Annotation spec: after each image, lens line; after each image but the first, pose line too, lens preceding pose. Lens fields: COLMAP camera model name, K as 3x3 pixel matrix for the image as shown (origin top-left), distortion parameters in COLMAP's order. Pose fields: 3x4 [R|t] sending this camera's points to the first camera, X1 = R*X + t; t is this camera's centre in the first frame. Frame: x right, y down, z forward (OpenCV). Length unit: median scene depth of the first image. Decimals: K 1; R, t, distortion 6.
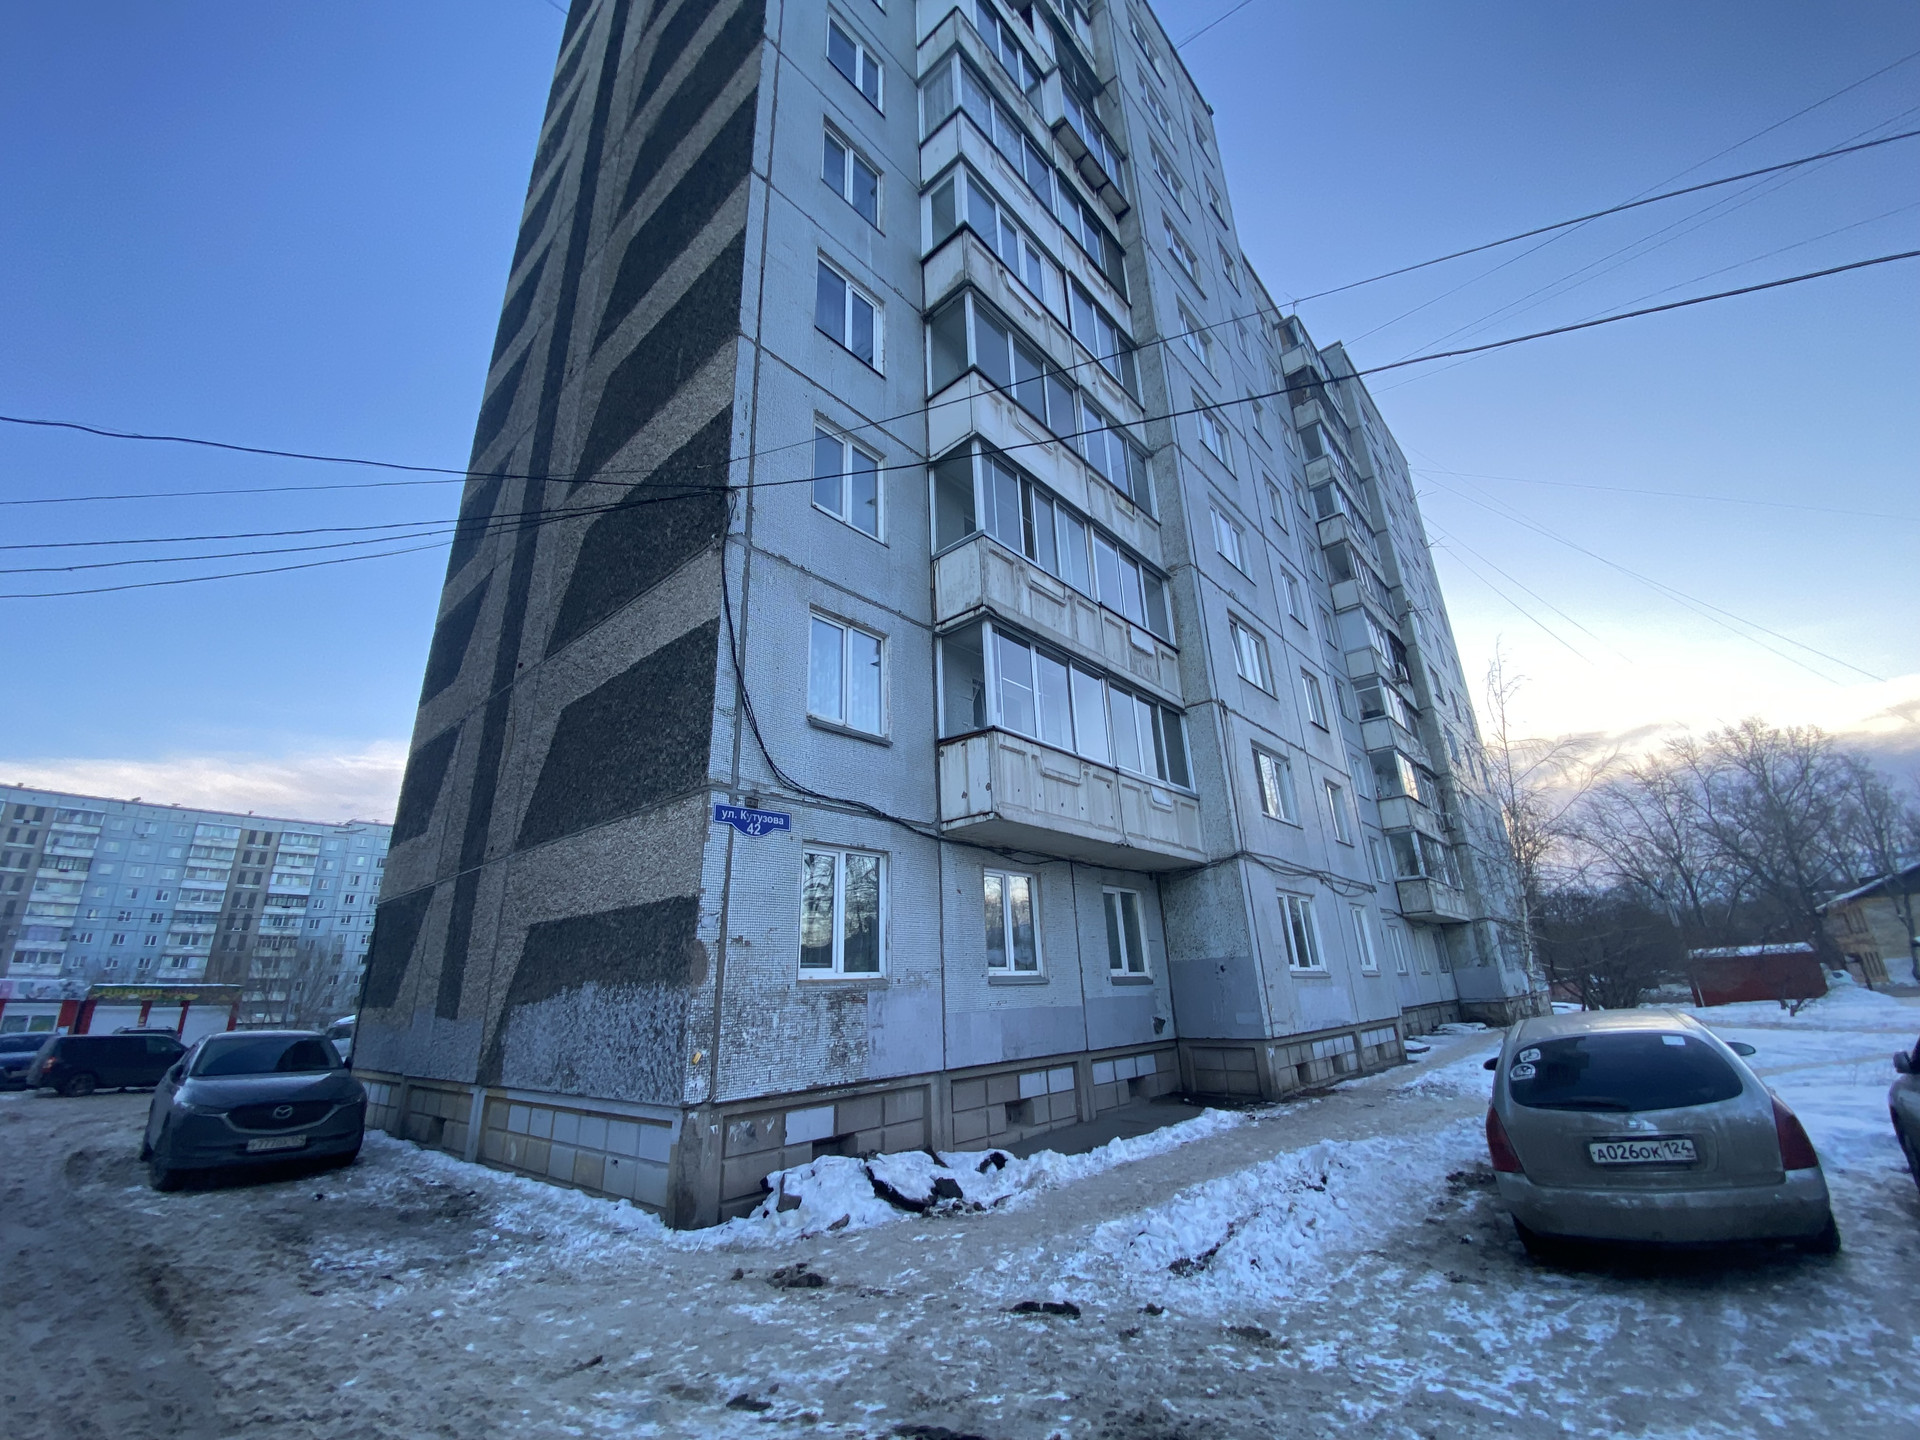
lens RADIAL K [[782.7, 0, 970.9], [0, 782.7, 719.9], [0, 0, 1]] dist [0.009374, -0.015898]
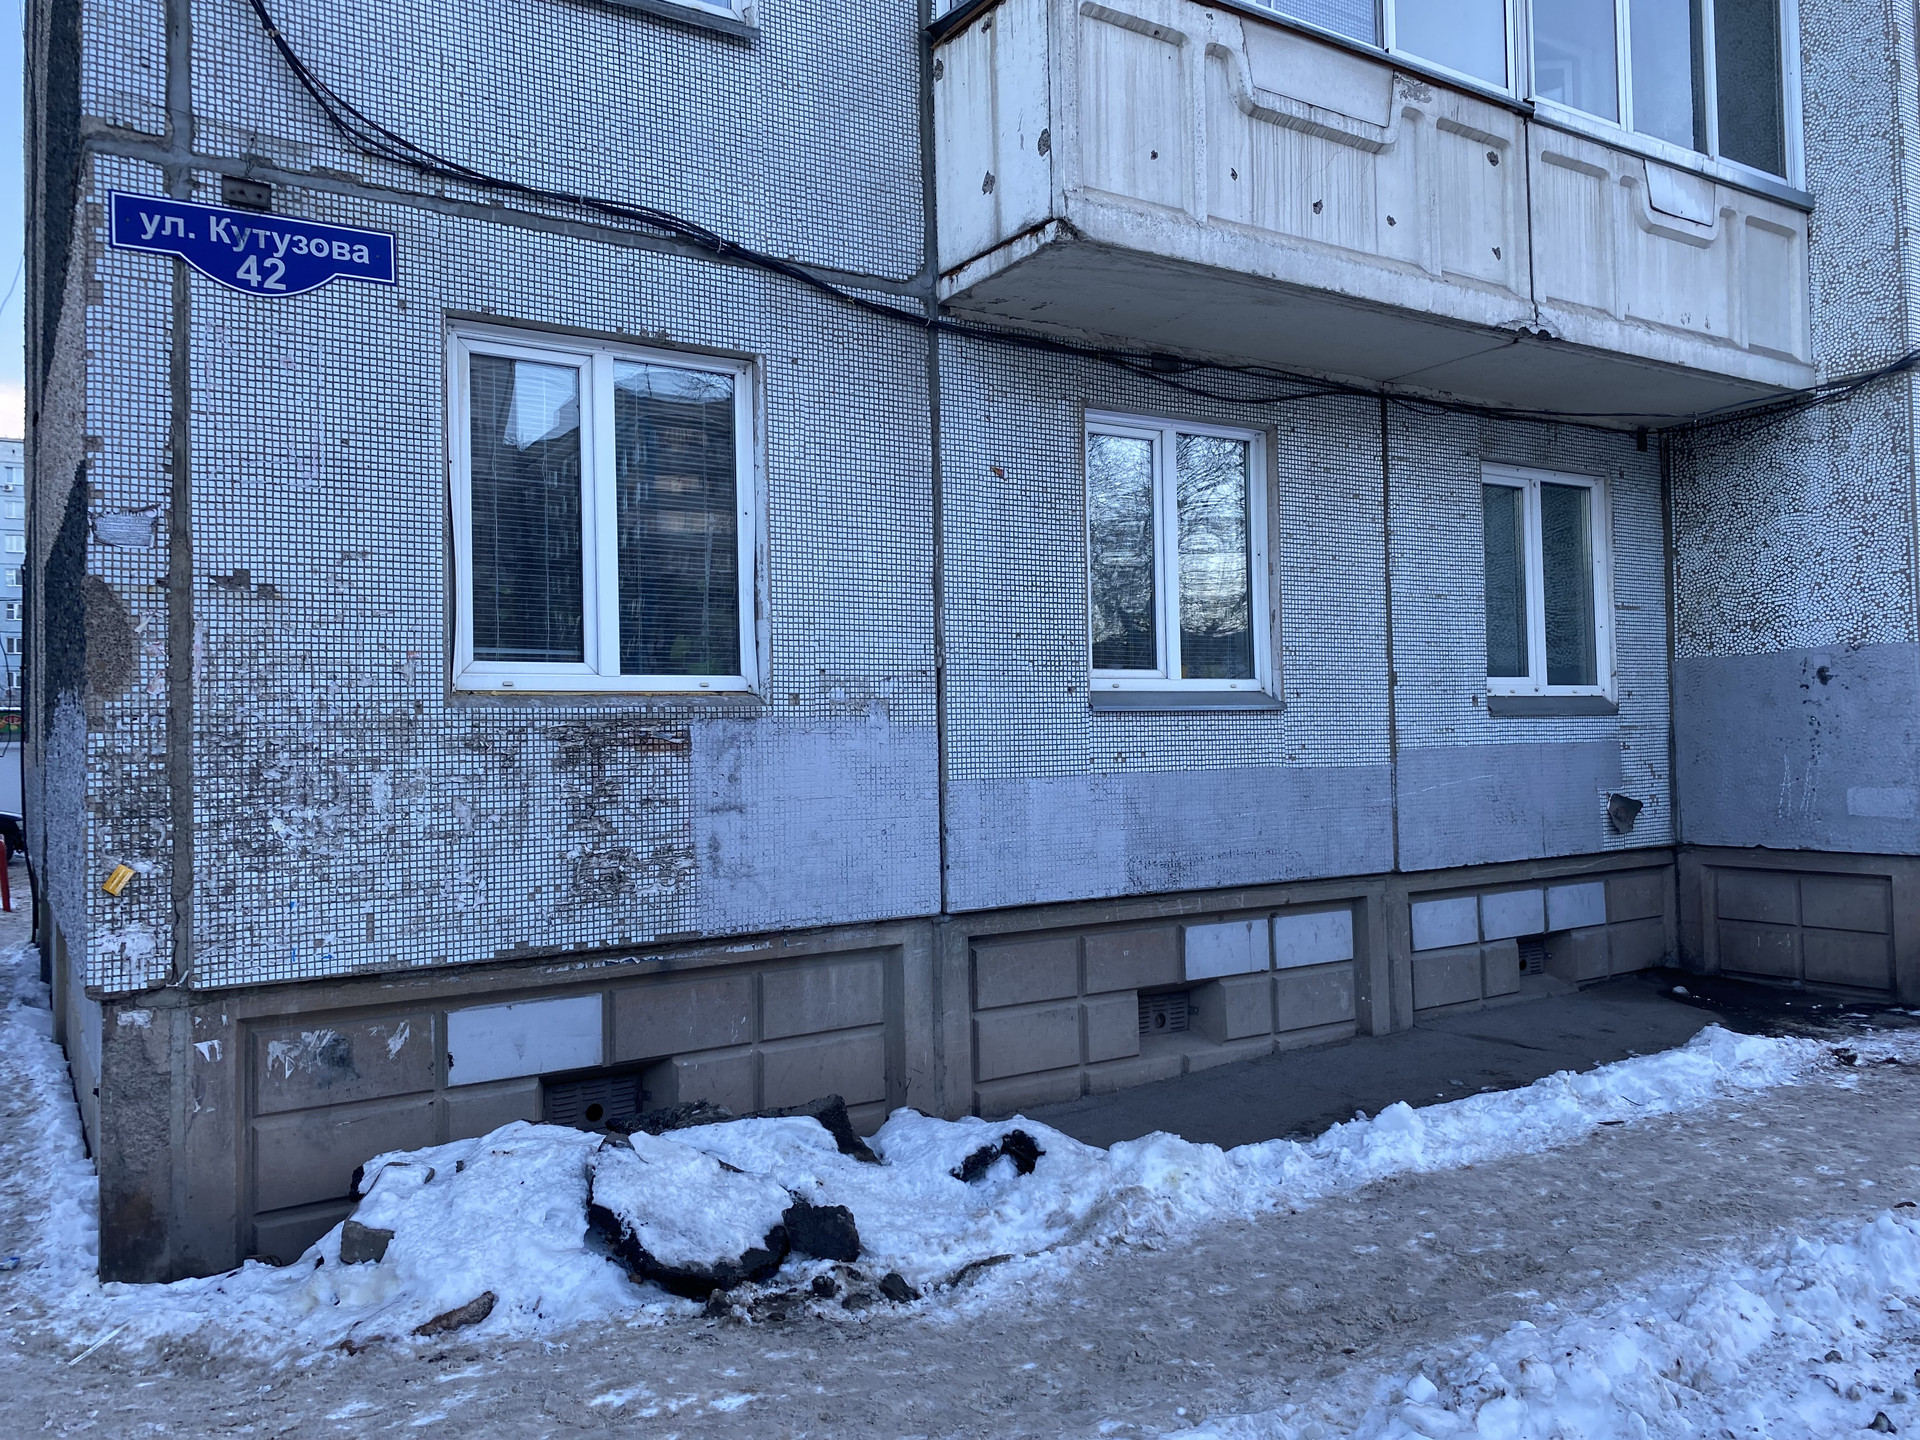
lens RADIAL K [[1438.8, 0, 954.6], [0, 1438.8, 730.9], [0, 0, 1]] dist [0.029381, -0.023497]
pose [[0.960103, 0.013348, -0.279328, 0.170408], [0.079579, 0.944521, 0.318665, 0.130532], [0.268085, -0.328180, 0.905775, 0.377718]]
